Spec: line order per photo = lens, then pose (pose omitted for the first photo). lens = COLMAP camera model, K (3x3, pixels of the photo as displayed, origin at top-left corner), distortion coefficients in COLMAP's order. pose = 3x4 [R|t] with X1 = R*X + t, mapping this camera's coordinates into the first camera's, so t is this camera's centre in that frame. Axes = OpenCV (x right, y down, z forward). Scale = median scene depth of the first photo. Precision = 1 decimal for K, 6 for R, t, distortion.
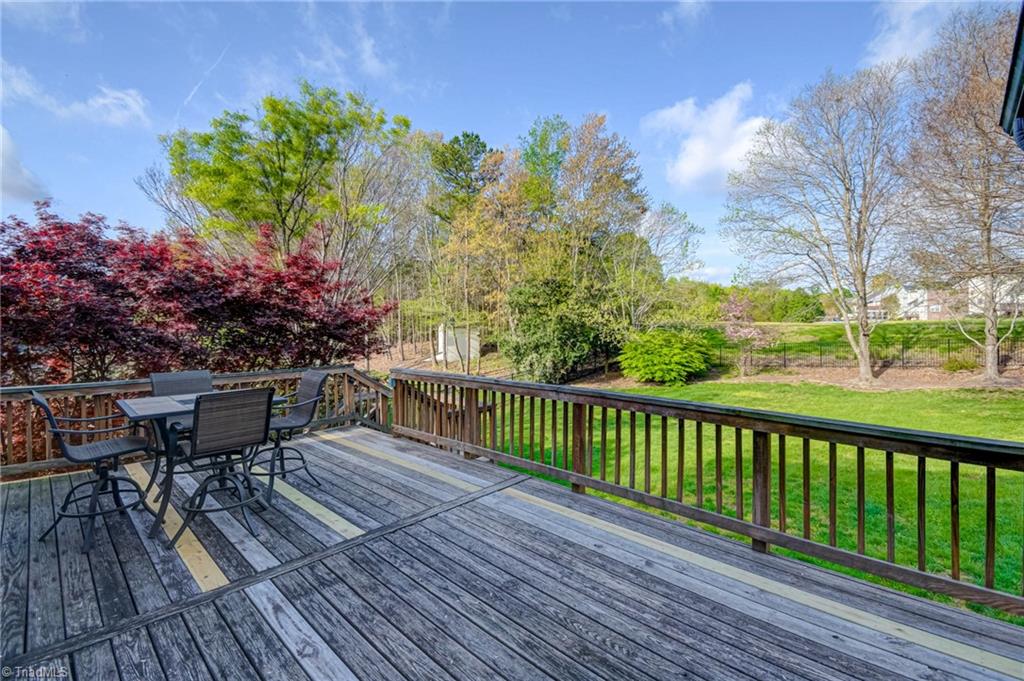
lens RADIAL K [[460.2, 0, 535.6], [0, 460.2, 319.0], [0, 0, 1]] dist [-0.001442, -0.001064]
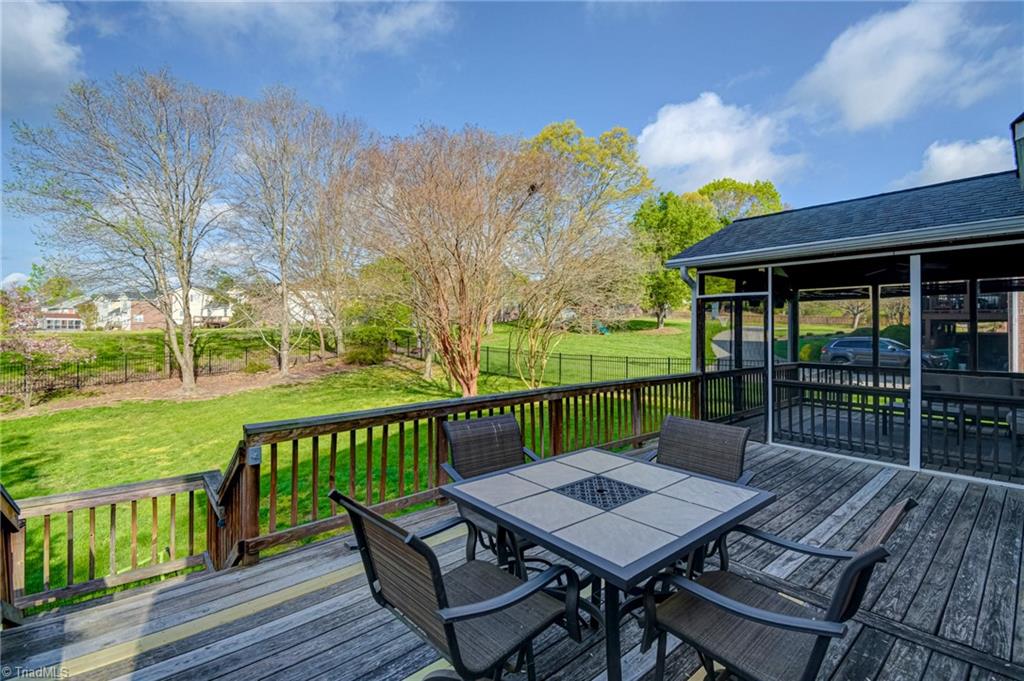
lens RADIAL K [[461.2, 0, 512.8], [0, 461.2, 331.0], [0, 0, 1]] dist [0.003165, 0.000527]
pose [[0.118504, 0.004328, 0.992944, -0.207108], [-0.008733, 0.999956, -0.003316, 0.000621], [-0.992915, -0.008278, 0.118536, 0.173538]]
